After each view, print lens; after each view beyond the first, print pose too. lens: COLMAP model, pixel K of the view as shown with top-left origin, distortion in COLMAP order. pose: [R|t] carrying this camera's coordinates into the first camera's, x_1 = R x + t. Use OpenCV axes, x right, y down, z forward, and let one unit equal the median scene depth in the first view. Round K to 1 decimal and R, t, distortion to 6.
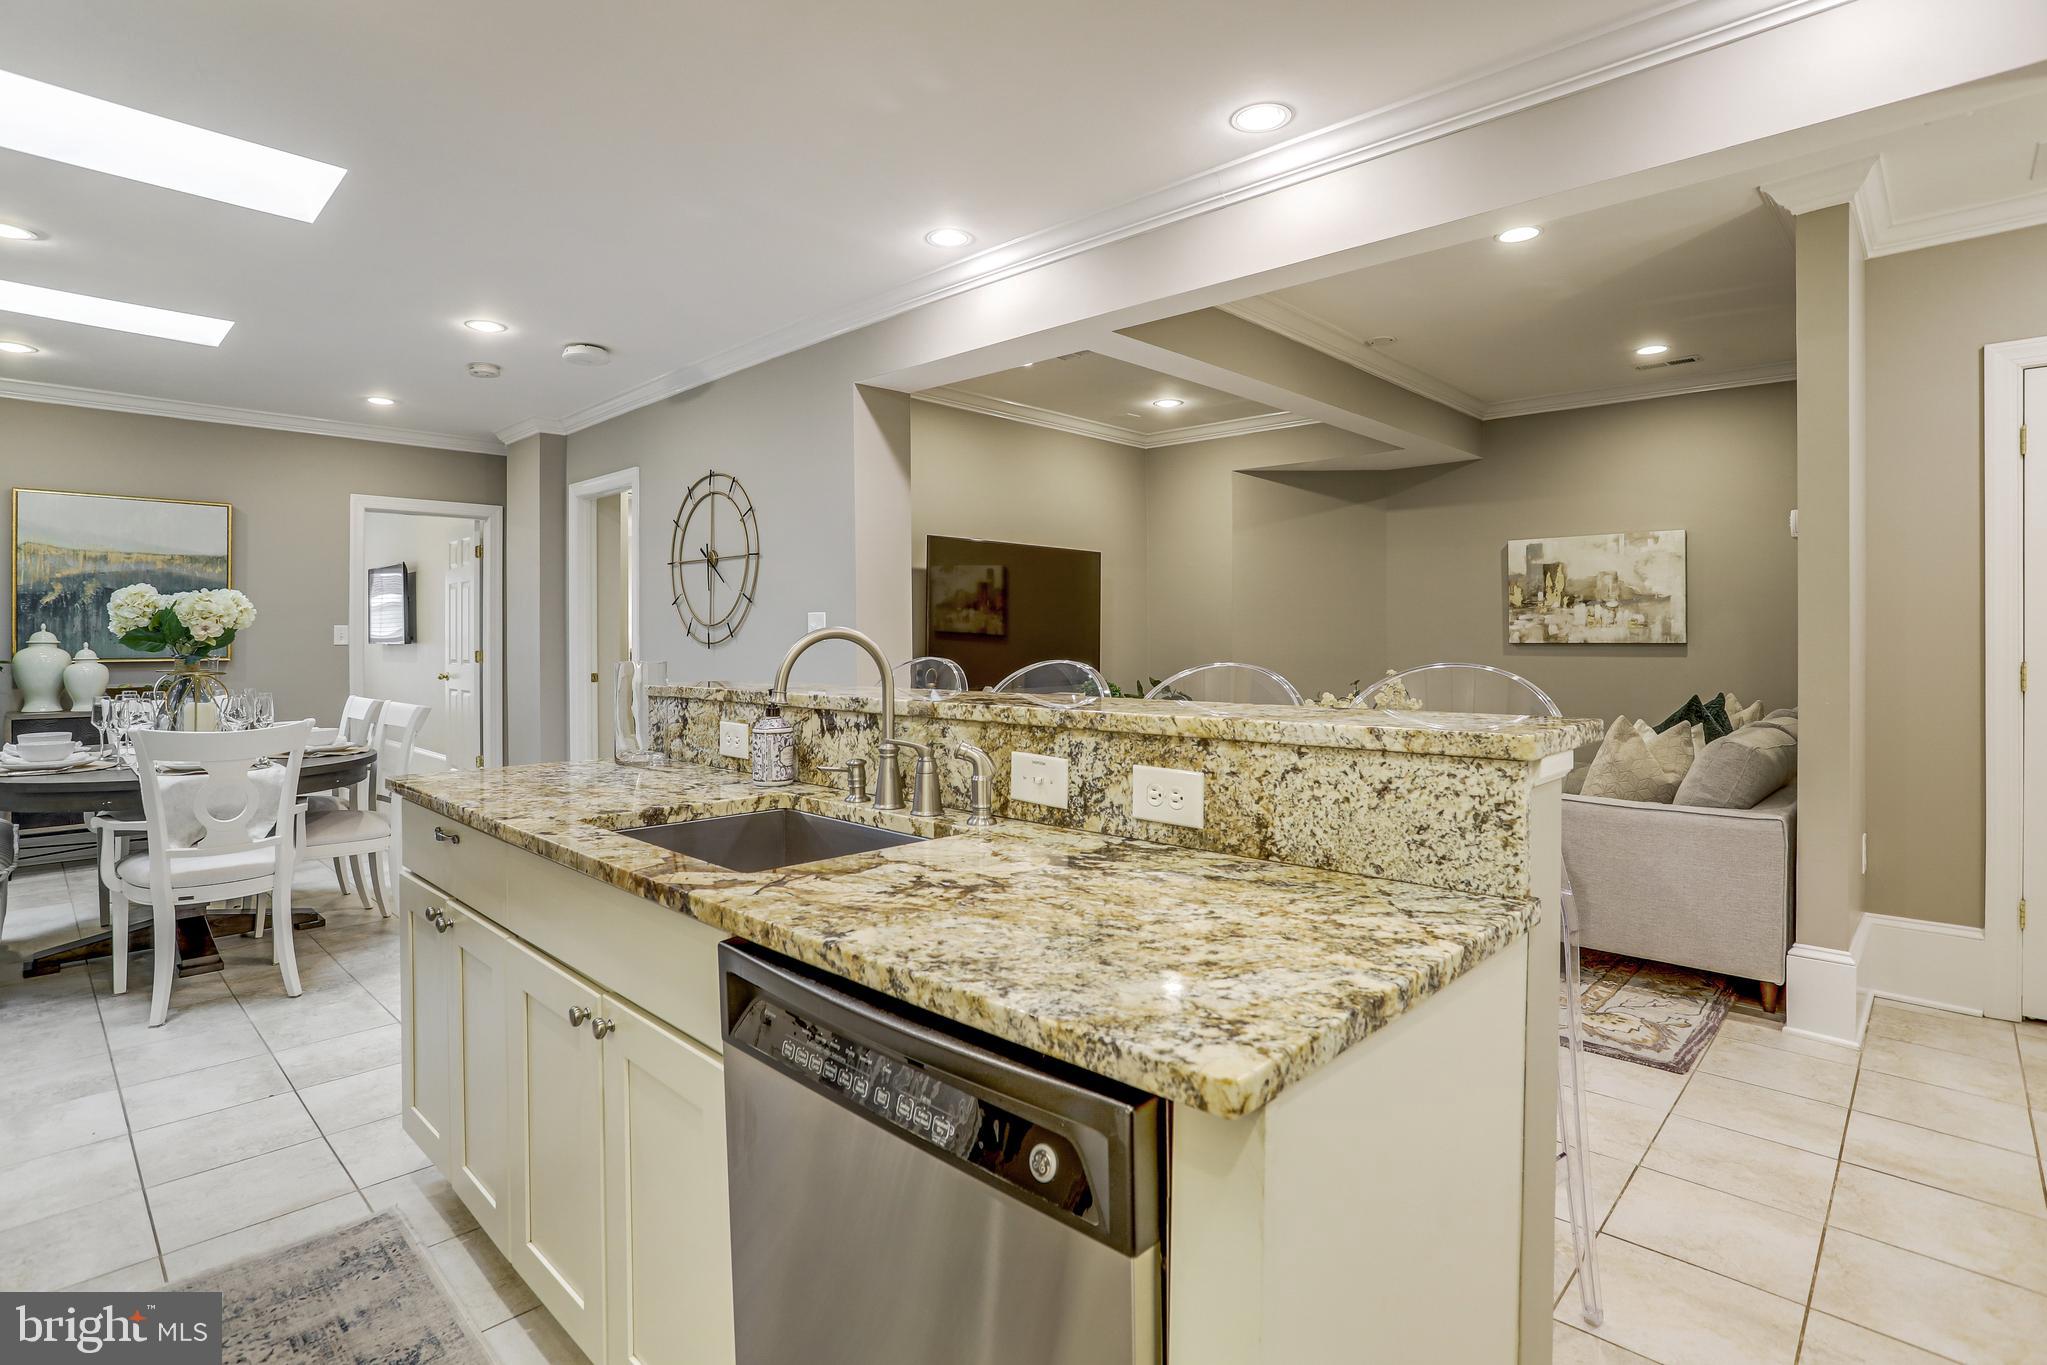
lens RADIAL K [[1002.1, 0, 1020.0], [0, 1002.1, 628.2], [0, 0, 1]] dist [-0.061882, 0.025914]
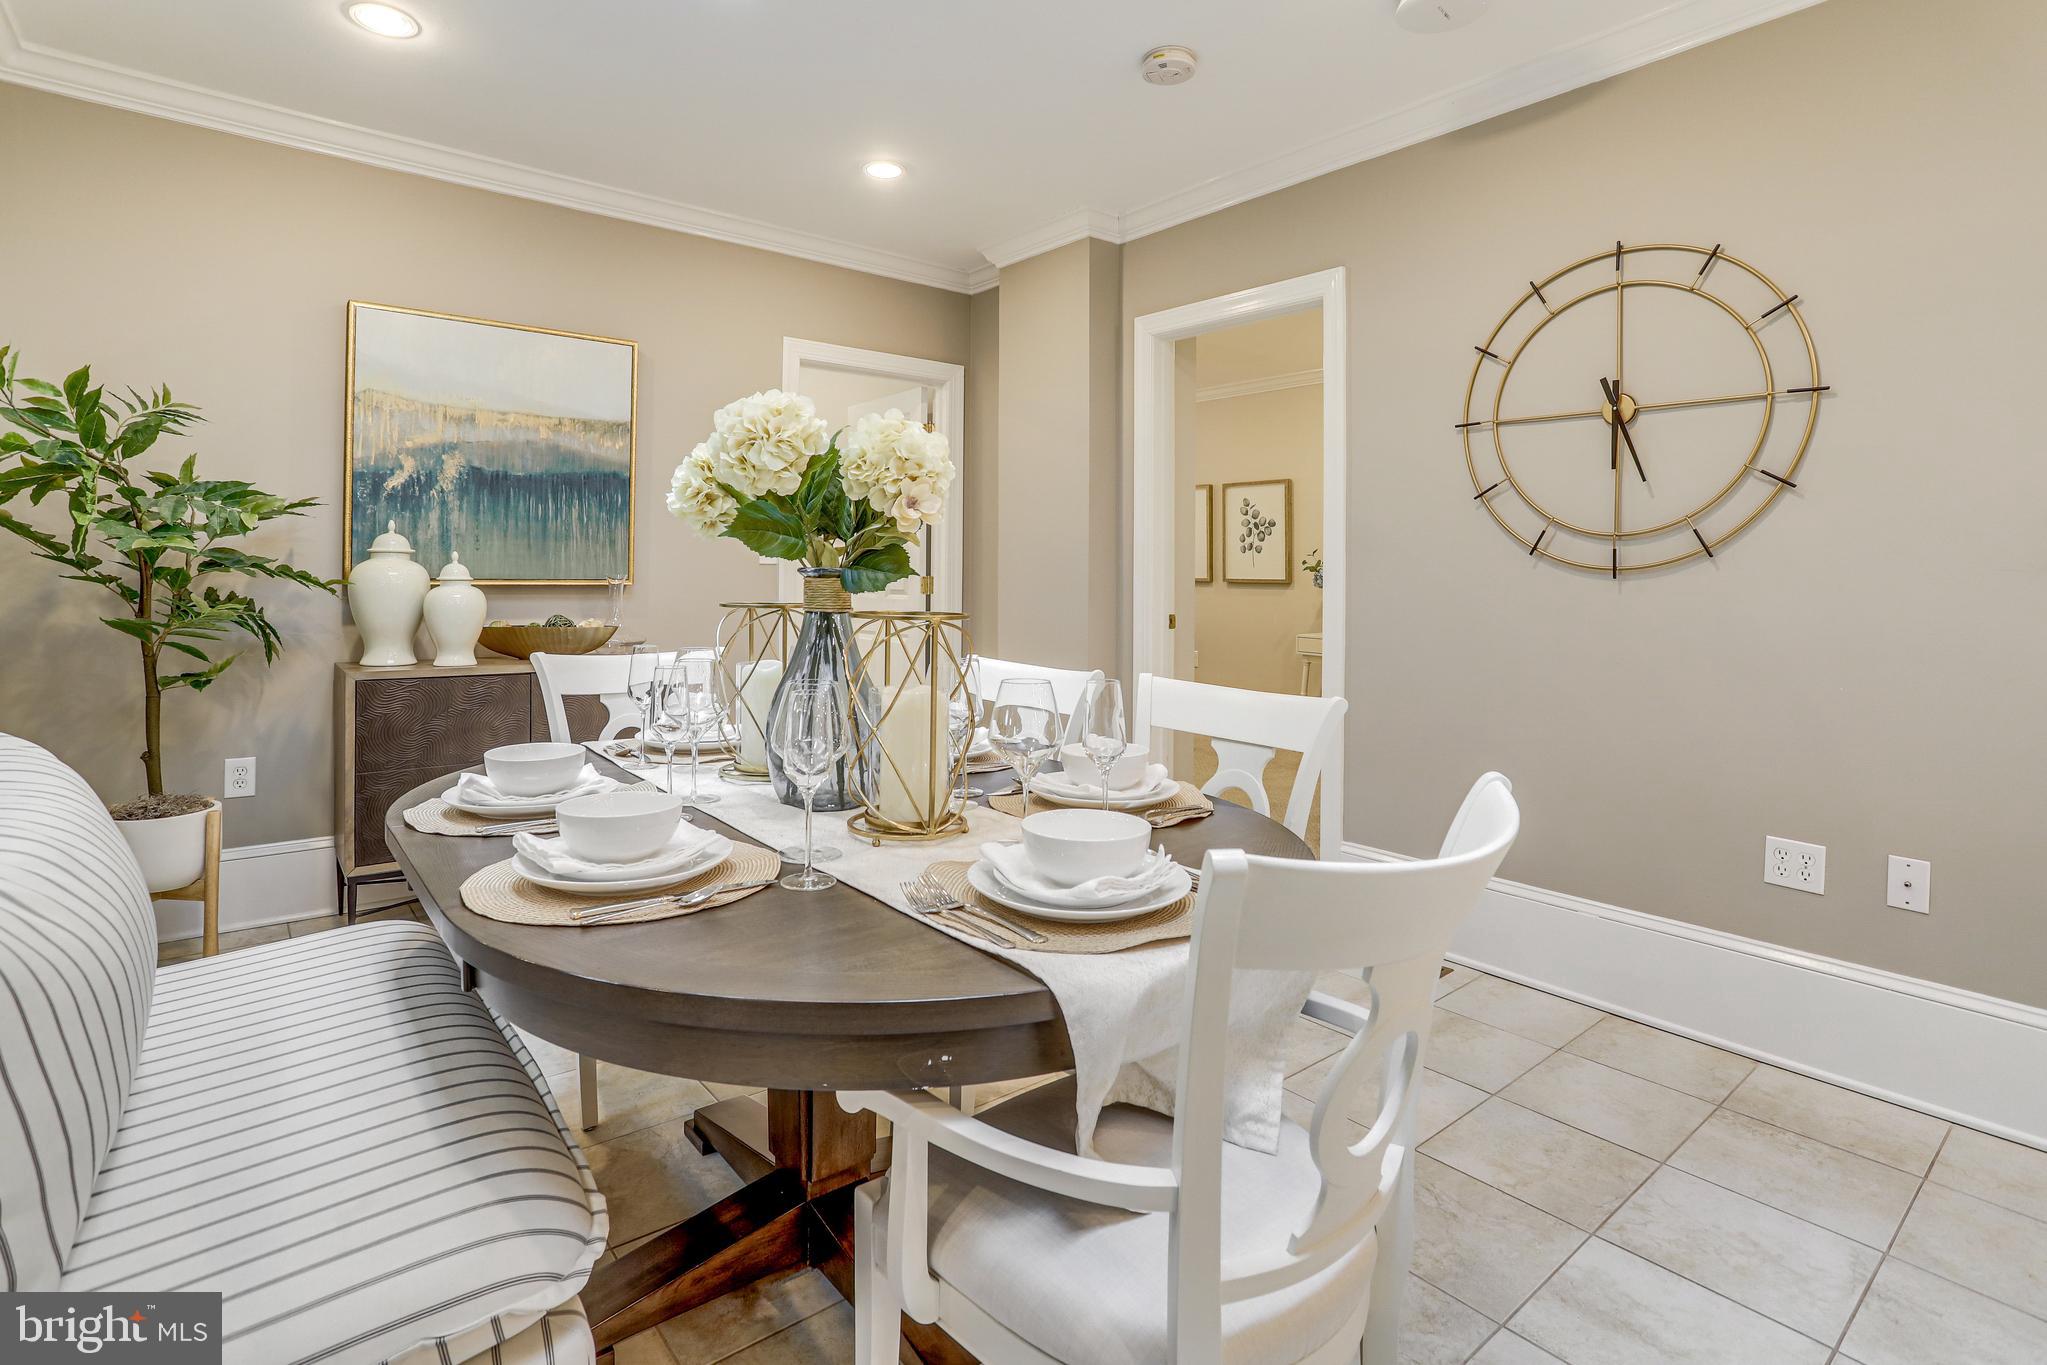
lens RADIAL K [[988.2, 0, 1024.7], [0, 988.2, 578.2], [0, 0, 1]] dist [-0.063431, 0.030783]
pose [[0.993632, 0.016427, -0.111469, -0.747828], [-0.014776, 0.999769, 0.015618, 0.022560], [0.111700, -0.013872, 0.993645, 0.597960]]
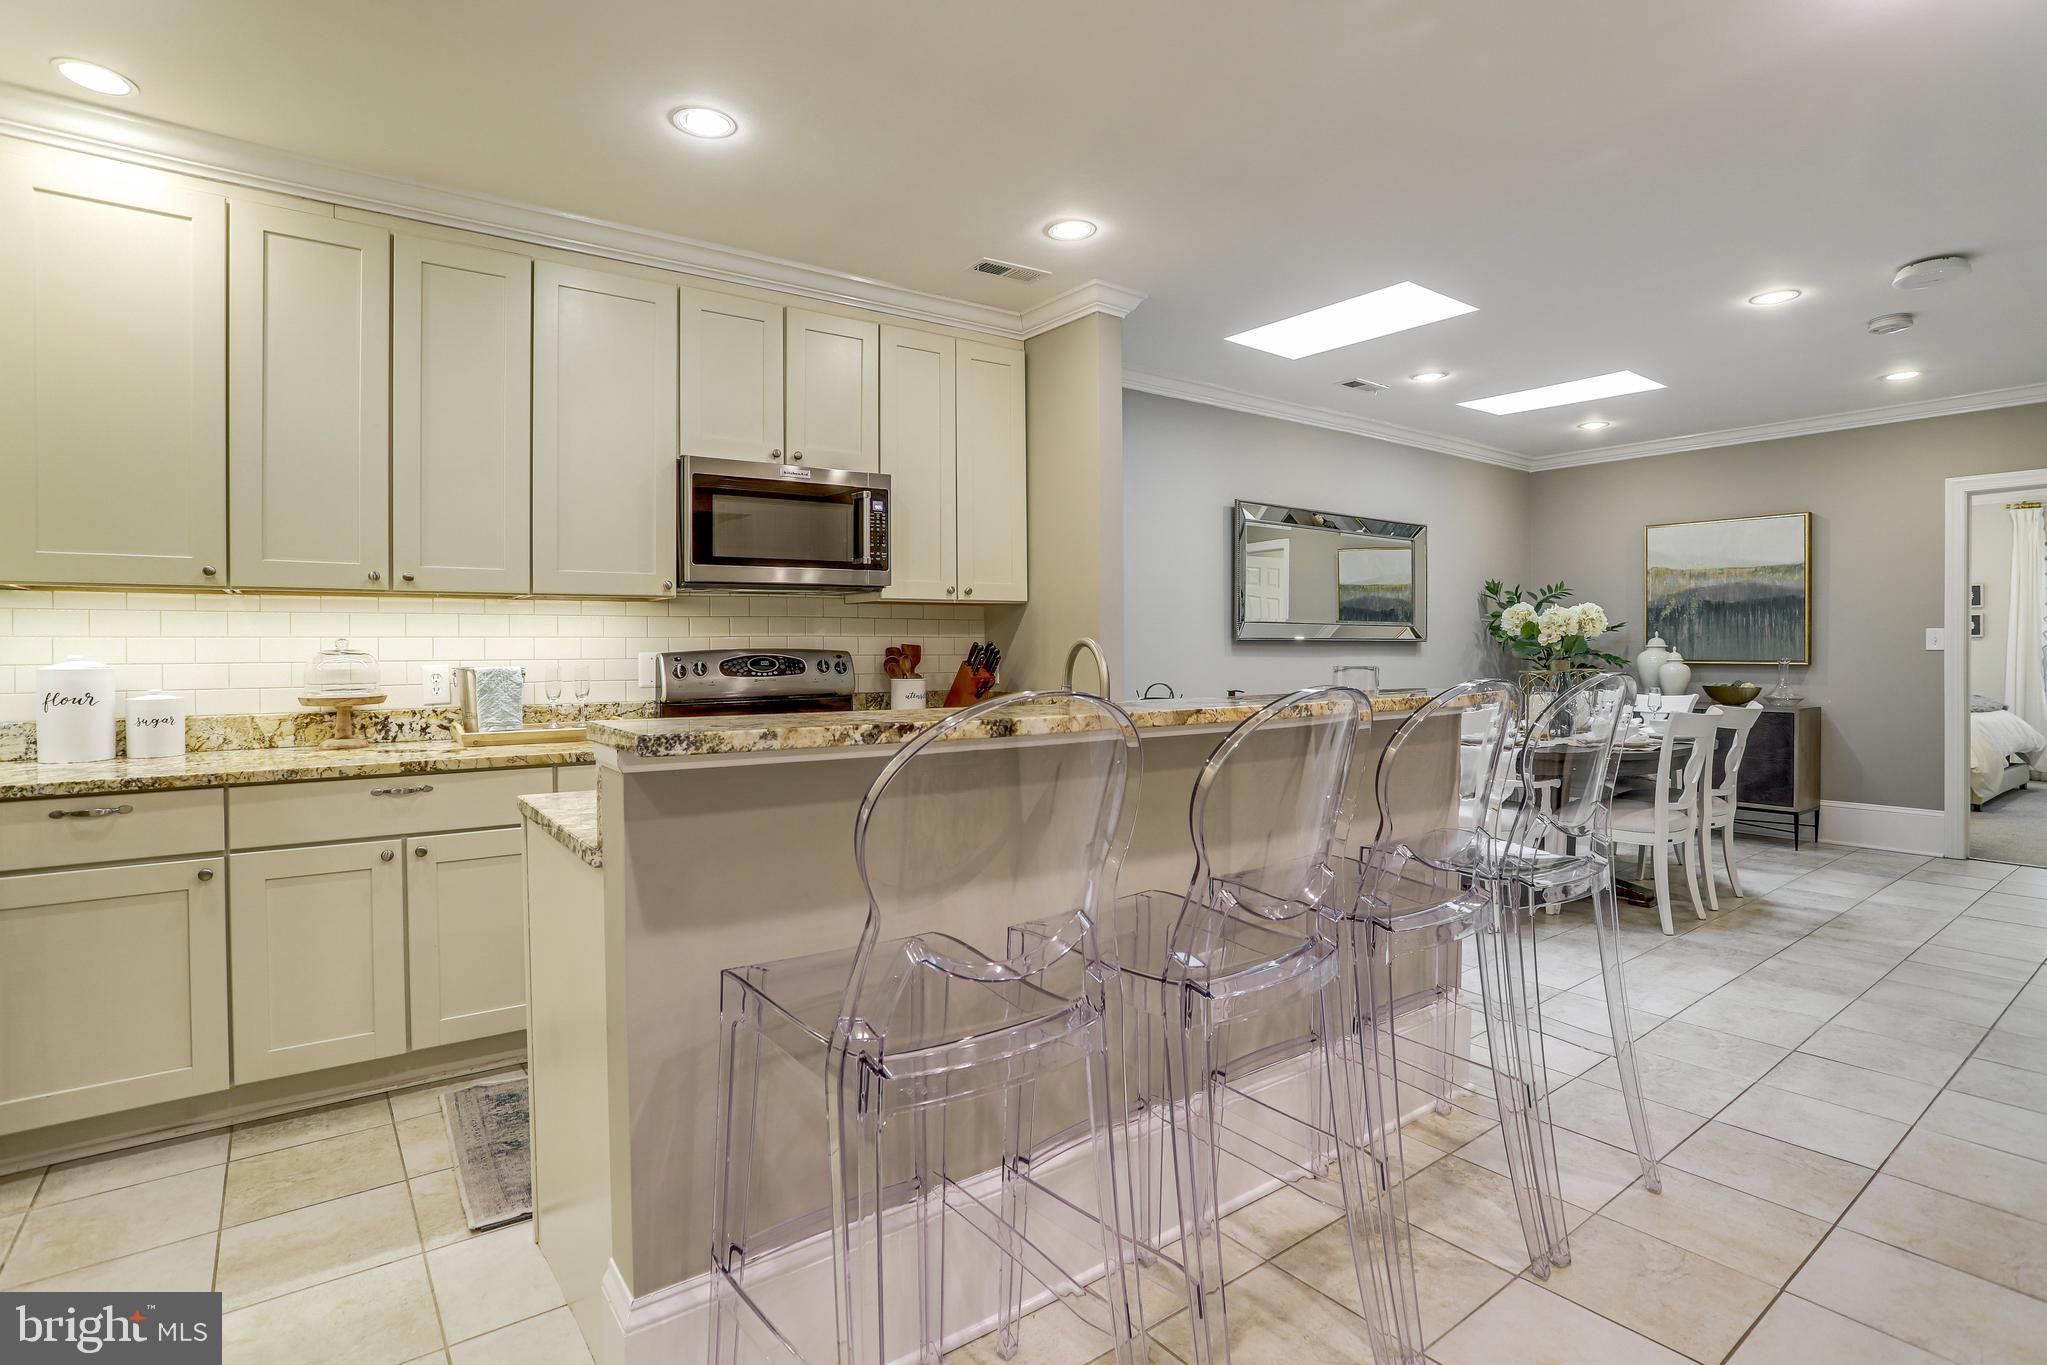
lens RADIAL K [[1010.0, 0, 1029.0], [0, 1010.0, 649.7], [0, 0, 1]] dist [-0.076045, 0.047105]
pose [[-0.150302, 0.007420, -0.988612, 0.523081], [0.012042, 0.999911, 0.005674, 0.002629], [0.988567, -0.011052, -0.150378, 0.529424]]
